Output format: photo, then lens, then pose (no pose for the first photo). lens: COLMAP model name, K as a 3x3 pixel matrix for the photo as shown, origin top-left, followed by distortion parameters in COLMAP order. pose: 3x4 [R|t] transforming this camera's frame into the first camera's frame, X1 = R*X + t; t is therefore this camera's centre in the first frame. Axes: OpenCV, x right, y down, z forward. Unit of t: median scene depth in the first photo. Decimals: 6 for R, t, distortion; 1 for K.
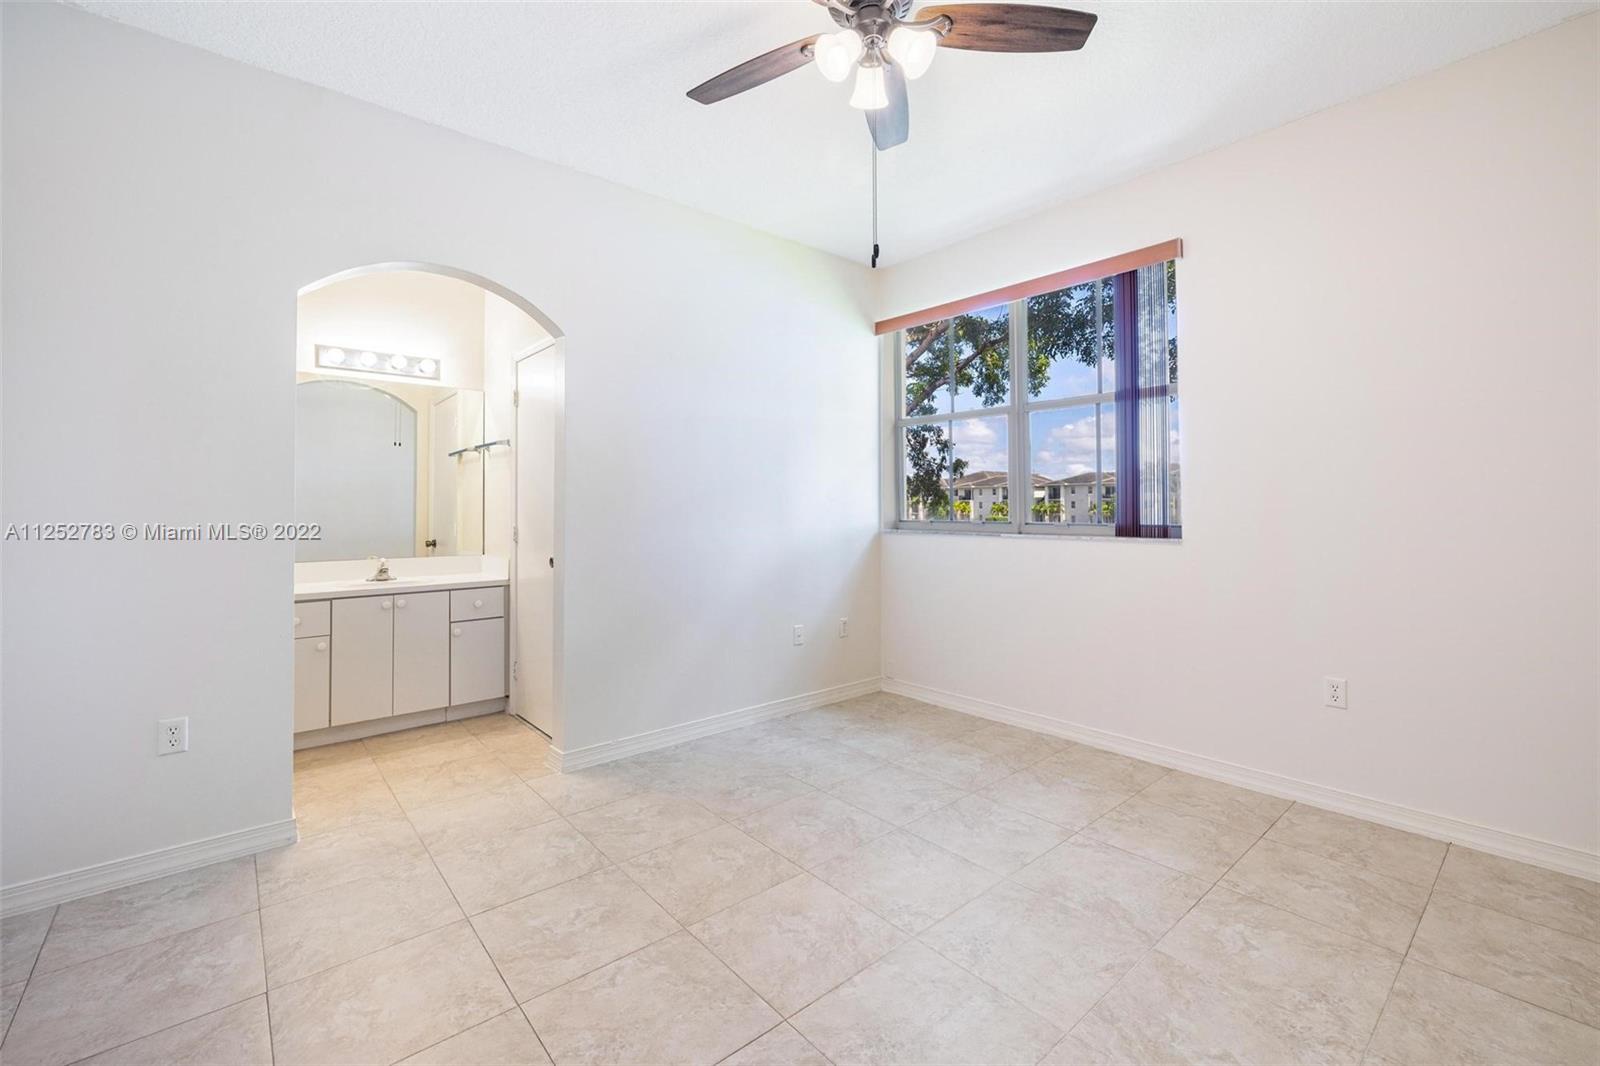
lens RADIAL K [[673.8, 0, 802.7], [0, 673.8, 506.5], [0, 0, 1]] dist [-0.001244, 0.000113]
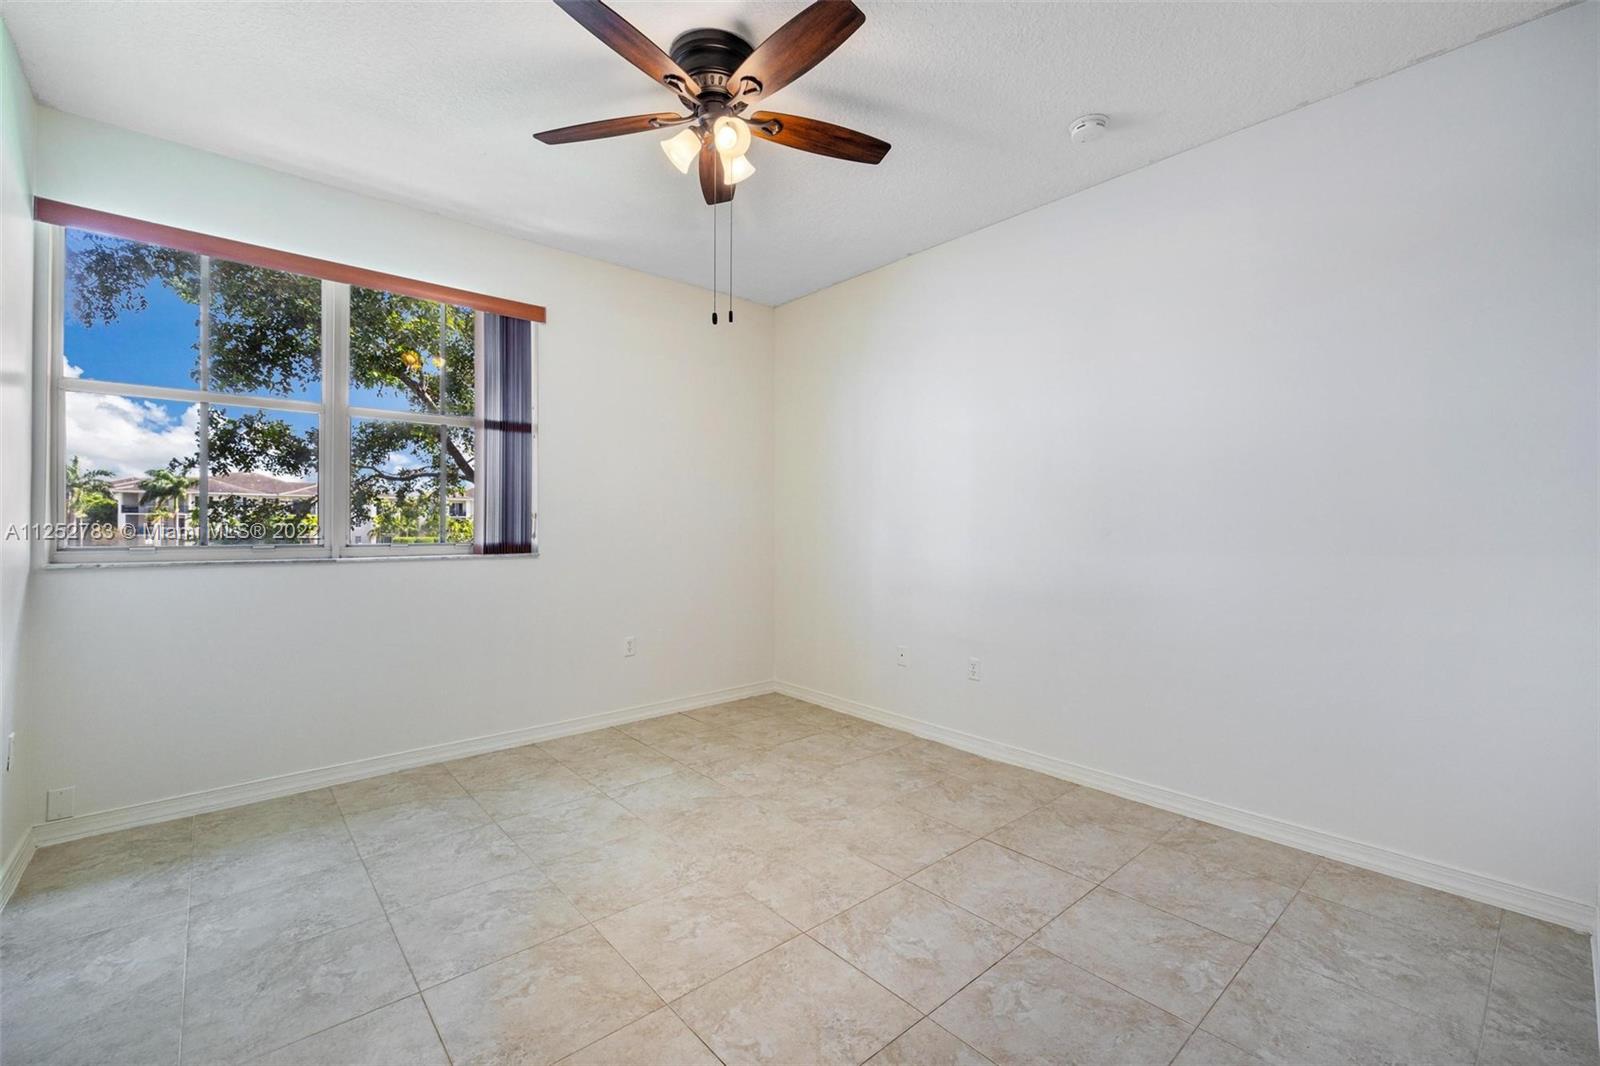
lens RADIAL K [[668.0, 0, 810.6], [0, 668.0, 529.8], [0, 0, 1]] dist [0.003201, 0.000018]
pose [[-0.005721, -0.003802, 0.999976, -0.604879], [-0.003457, 0.999987, 0.003783, -0.000881], [-0.999978, -0.003435, -0.005734, 0.470002]]
